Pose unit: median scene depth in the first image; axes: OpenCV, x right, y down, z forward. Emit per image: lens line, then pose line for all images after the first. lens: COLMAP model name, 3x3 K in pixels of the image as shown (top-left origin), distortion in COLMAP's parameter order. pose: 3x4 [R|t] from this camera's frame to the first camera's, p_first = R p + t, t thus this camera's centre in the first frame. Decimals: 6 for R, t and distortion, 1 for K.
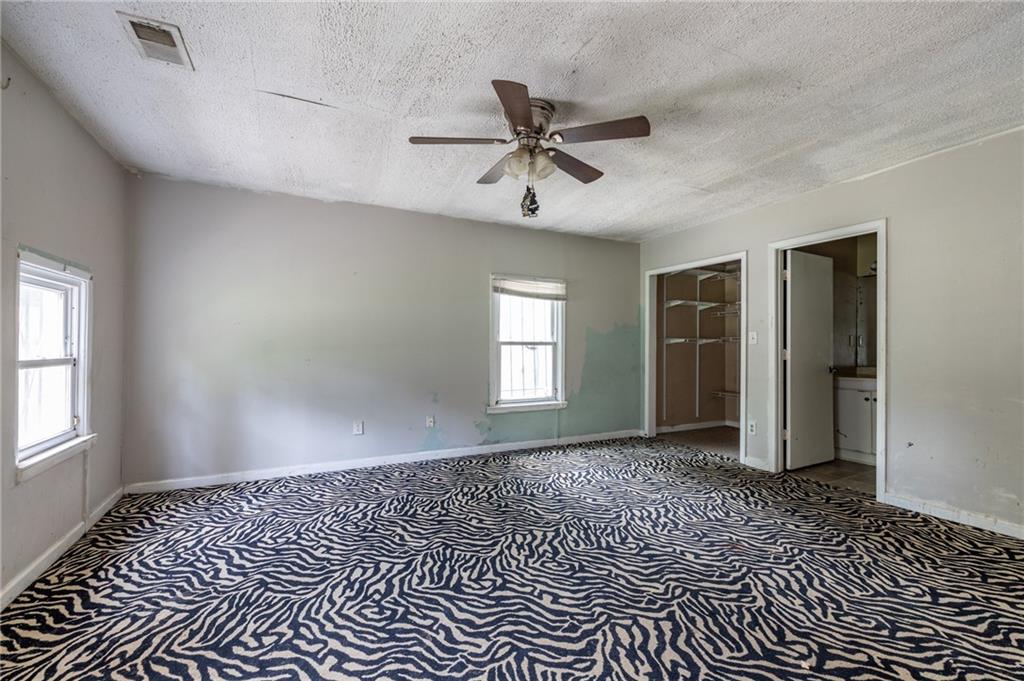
lens RADIAL K [[428.3, 0, 507.2], [0, 428.3, 340.4], [0, 0, 1]] dist [0.001531, 0.000144]
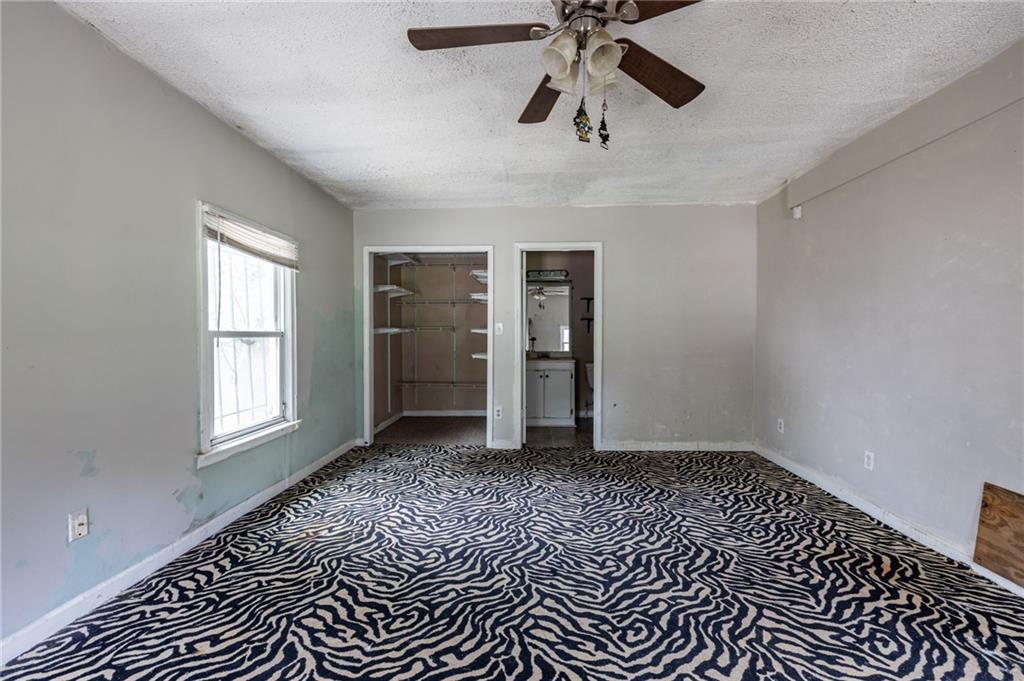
lens RADIAL K [[428.3, 0, 510.5], [0, 428.3, 344.1], [0, 0, 1]] dist [0.001531, 0.000144]
pose [[0.484888, -0.022466, 0.874288, -0.343514], [-0.008819, 0.999494, 0.030575, -0.000775], [-0.874532, -0.022536, 0.484444, 0.452657]]
